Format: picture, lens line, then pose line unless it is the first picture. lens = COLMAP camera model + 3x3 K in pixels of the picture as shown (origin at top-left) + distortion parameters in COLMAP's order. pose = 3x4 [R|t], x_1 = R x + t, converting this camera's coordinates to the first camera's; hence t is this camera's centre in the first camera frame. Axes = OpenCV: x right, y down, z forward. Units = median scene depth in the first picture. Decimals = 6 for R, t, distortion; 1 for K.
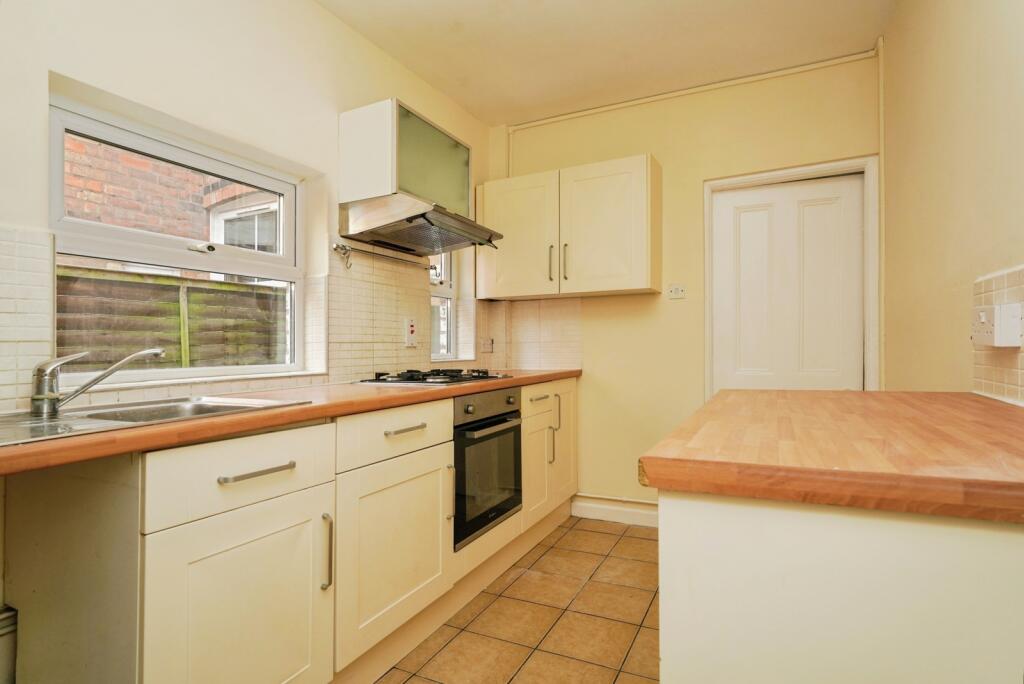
lens RADIAL K [[528.1, 0, 511.6], [0, 528.1, 349.6], [0, 0, 1]] dist [-0.001312, -0.000065]
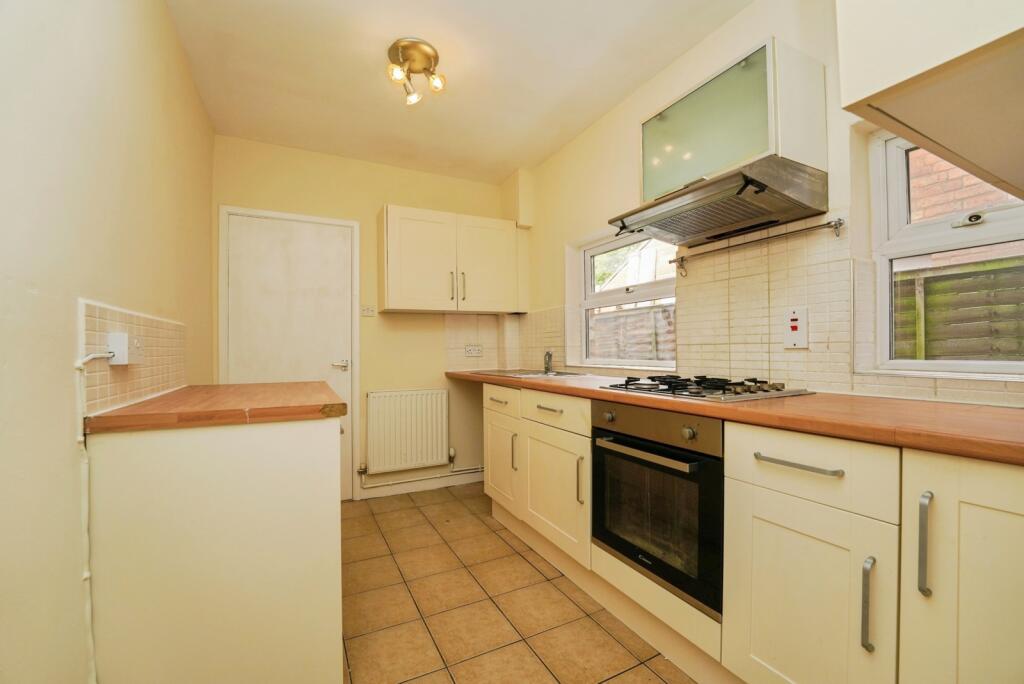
lens RADIAL K [[421.7, 0, 512.6], [0, 421.7, 340.0], [0, 0, 1]] dist [-0.029992, 0.001243]
pose [[-0.587872, 0.008159, -0.808913, 0.522345], [0.016986, 0.999853, -0.002260, -0.023580], [0.808776, -0.015069, -0.587924, 1.062798]]
